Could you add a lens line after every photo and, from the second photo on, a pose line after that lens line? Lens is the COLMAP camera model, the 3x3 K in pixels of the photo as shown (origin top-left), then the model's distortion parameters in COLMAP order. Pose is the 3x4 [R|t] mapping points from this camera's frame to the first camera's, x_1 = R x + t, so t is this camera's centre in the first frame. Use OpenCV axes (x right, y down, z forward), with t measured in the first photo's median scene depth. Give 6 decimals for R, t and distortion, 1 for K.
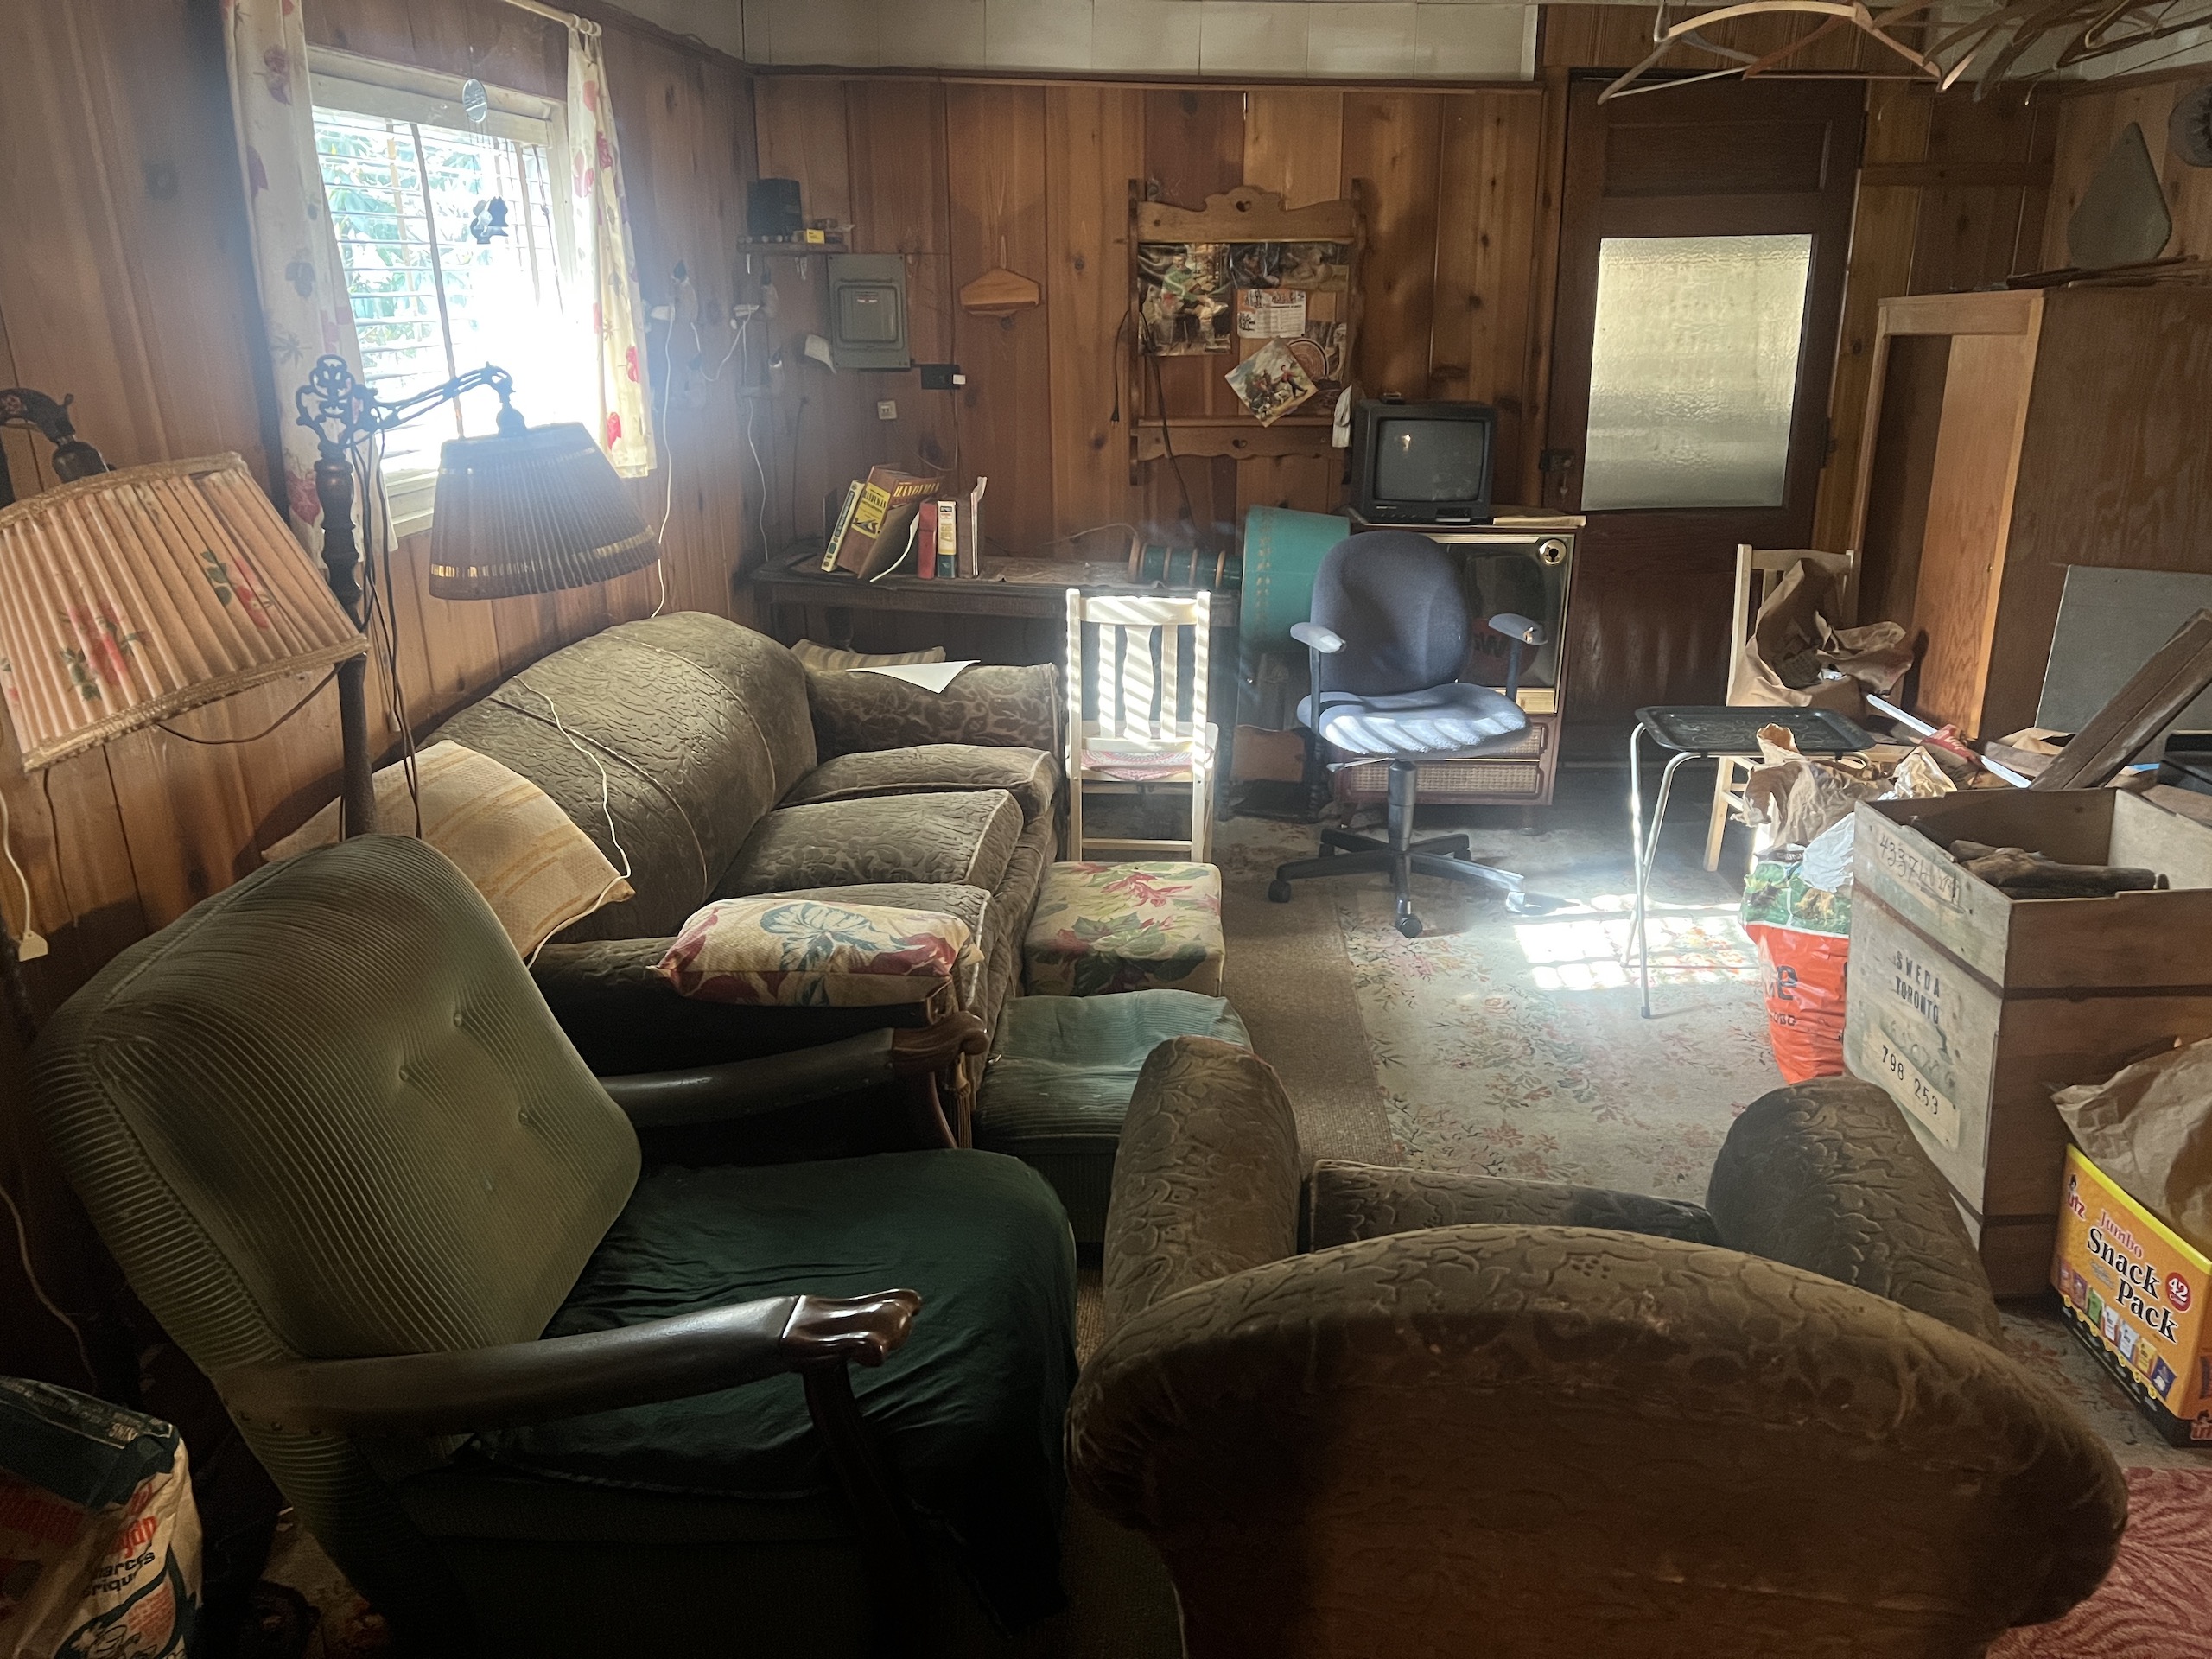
lens RADIAL K [[1638.7, 0, 1106.5], [0, 1638.7, 829.0], [0, 0, 1]] dist [0.038236, -0.036277]
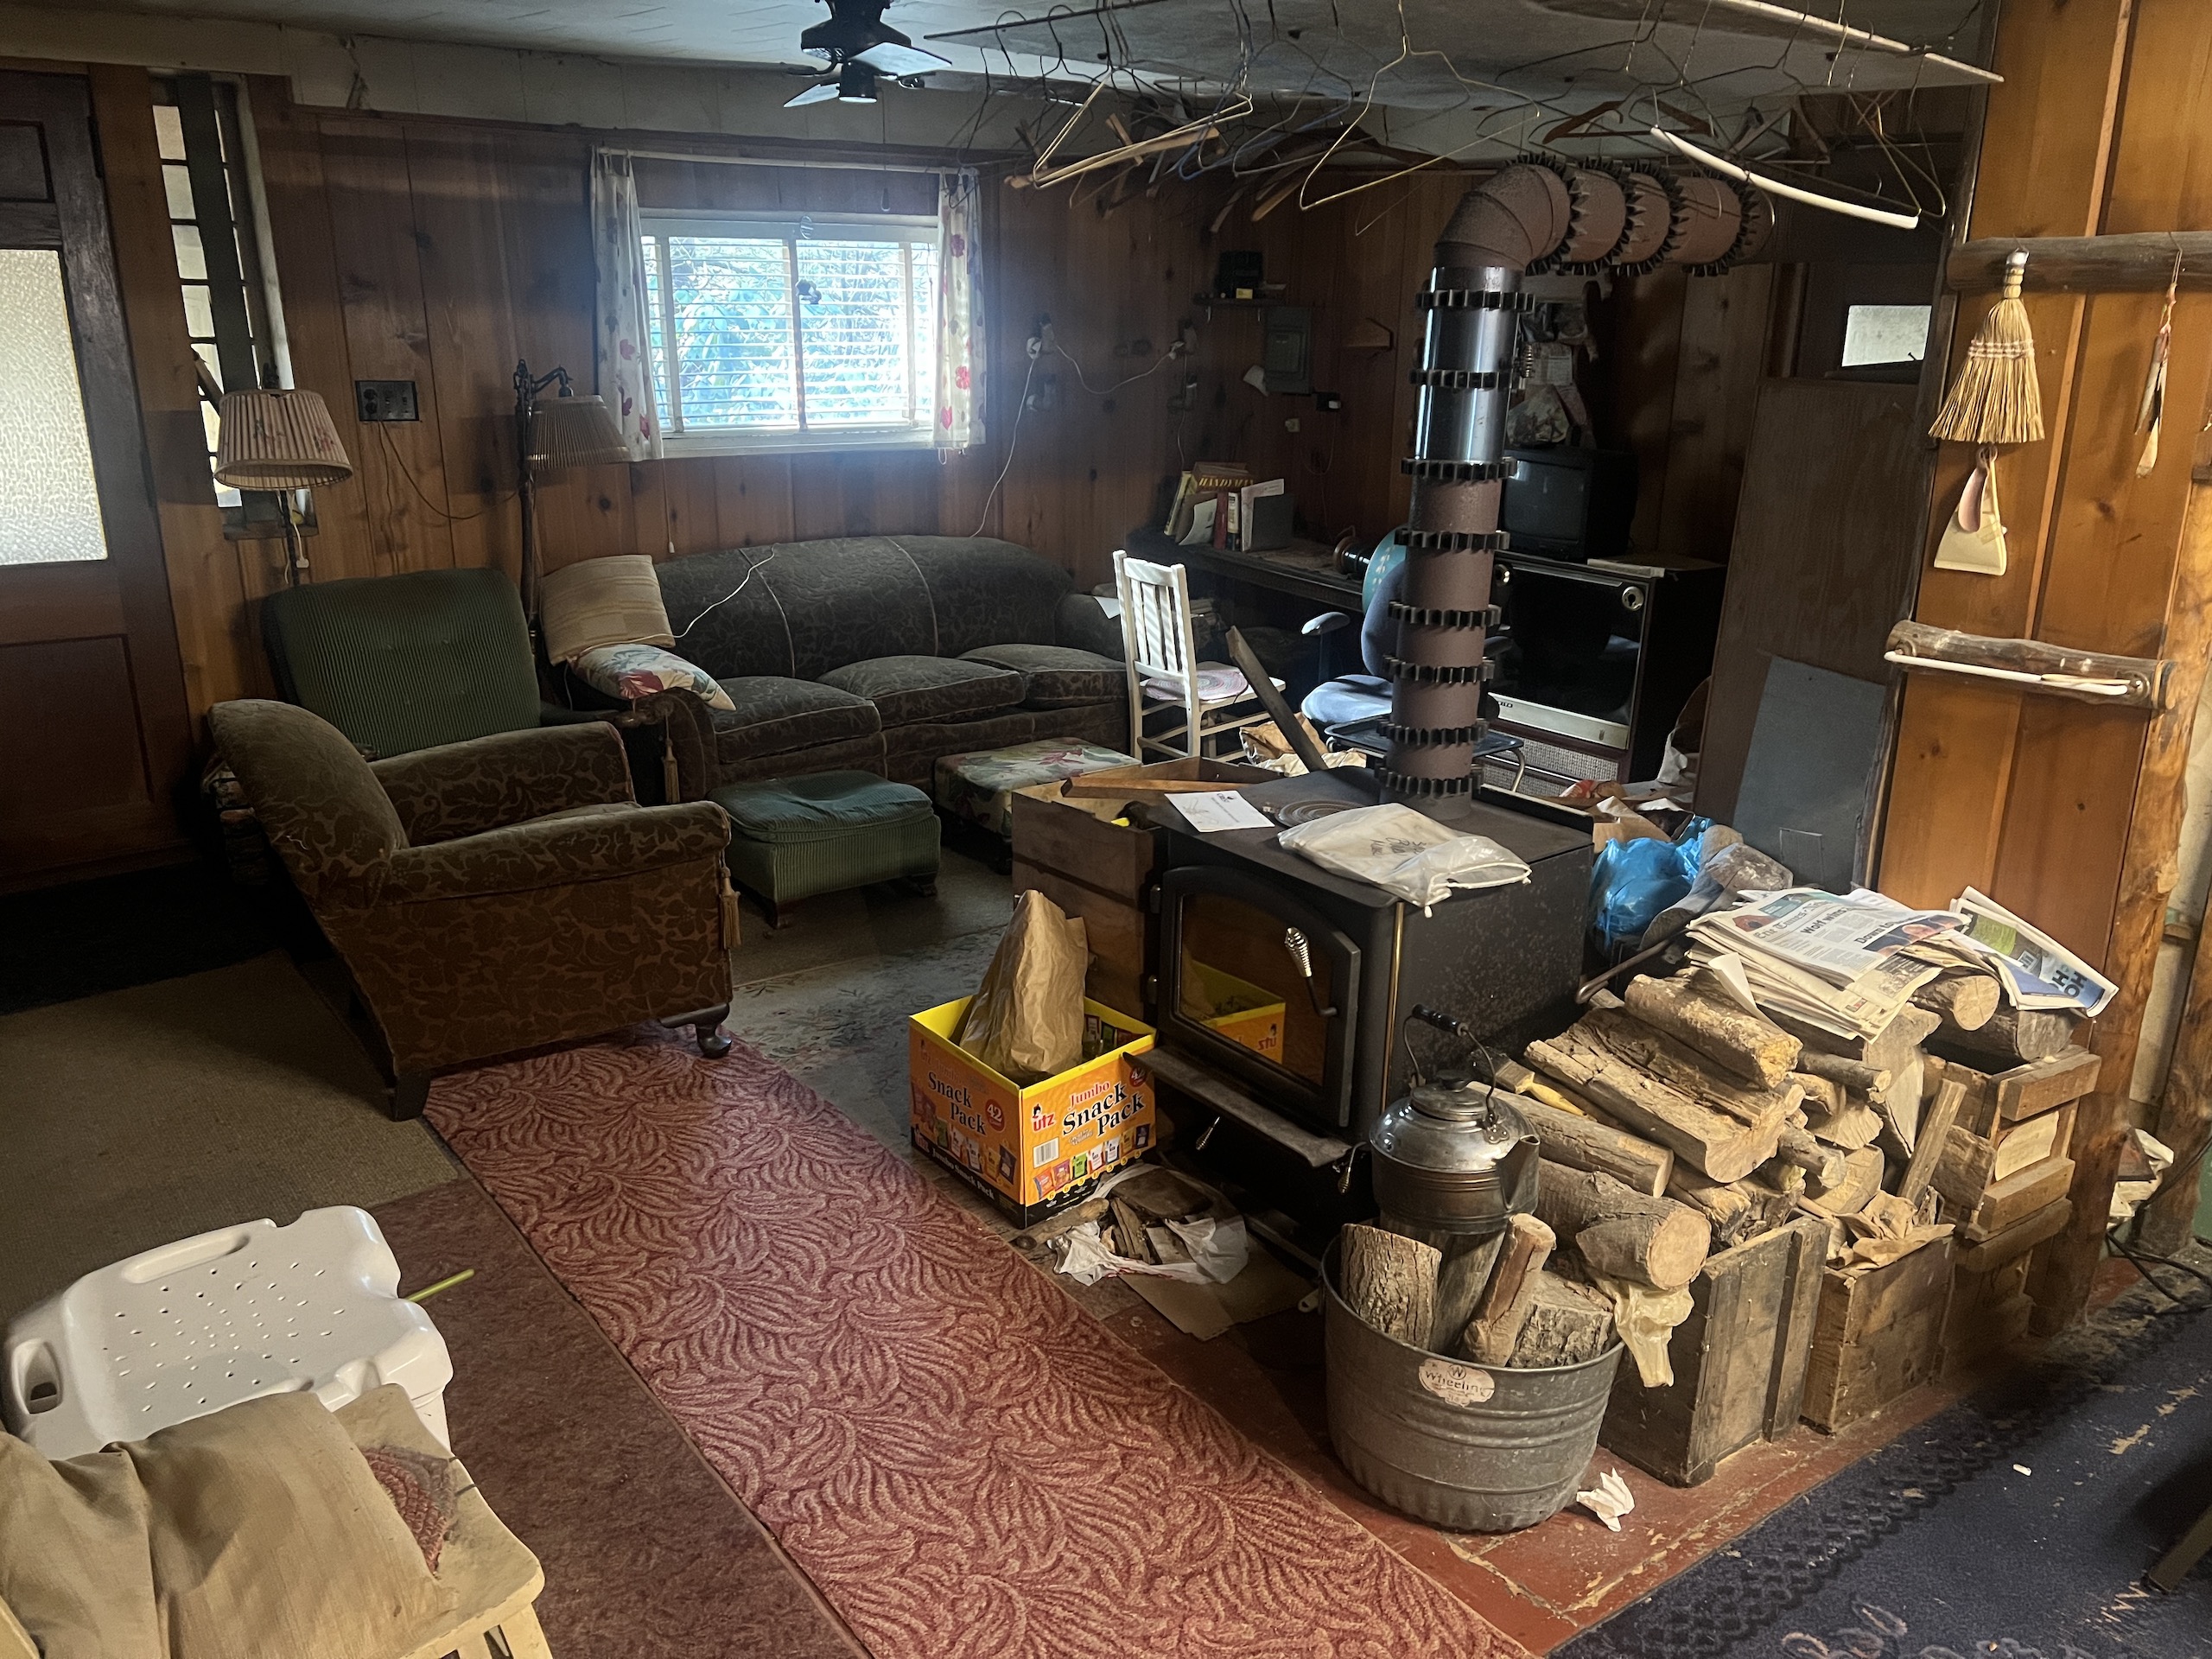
lens RADIAL K [[1638.7, 0, 1098.8], [0, 1638.7, 825.5], [0, 0, 1]] dist [0.038236, -0.036277]
pose [[0.648888, 0.248845, -0.719041, 0.809100], [-0.252348, 0.961905, 0.105166, -0.047983], [0.717819, 0.113208, 0.686964, 0.029310]]
